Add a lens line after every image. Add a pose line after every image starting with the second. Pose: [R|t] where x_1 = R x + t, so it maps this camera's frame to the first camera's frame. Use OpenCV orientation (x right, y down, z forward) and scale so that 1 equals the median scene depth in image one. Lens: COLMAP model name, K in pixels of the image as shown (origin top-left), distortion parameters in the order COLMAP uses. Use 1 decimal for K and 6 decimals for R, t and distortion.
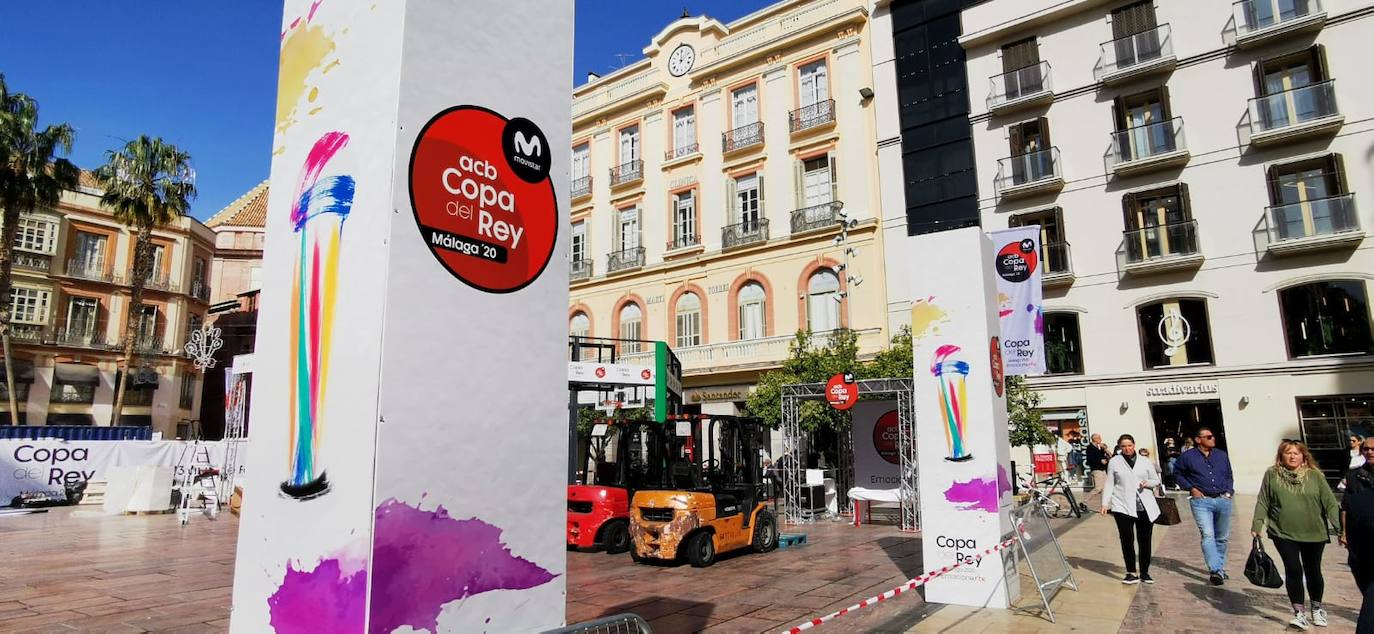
lens RADIAL K [[764.3, 0, 687.0], [0, 764.3, 317.0], [0, 0, 1]] dist [-0.074186, 0.067060]
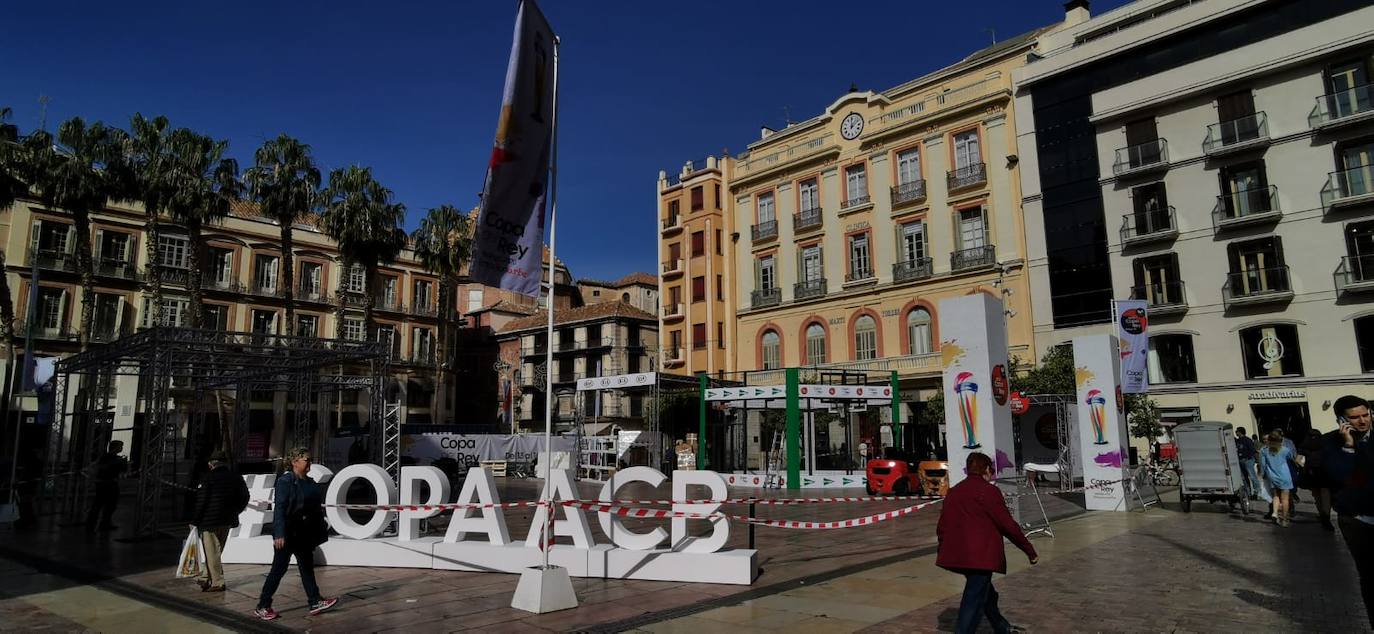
lens RADIAL K [[763.0, 0, 687.0], [0, 763.0, 317.0], [0, 0, 1]] dist [-0.076911, 0.068781]
pose [[0.989268, -0.021628, -0.144506, -0.118598], [0.023243, 0.999685, 0.009497, -0.053119], [0.144255, -0.012753, 0.989458, -0.308373]]
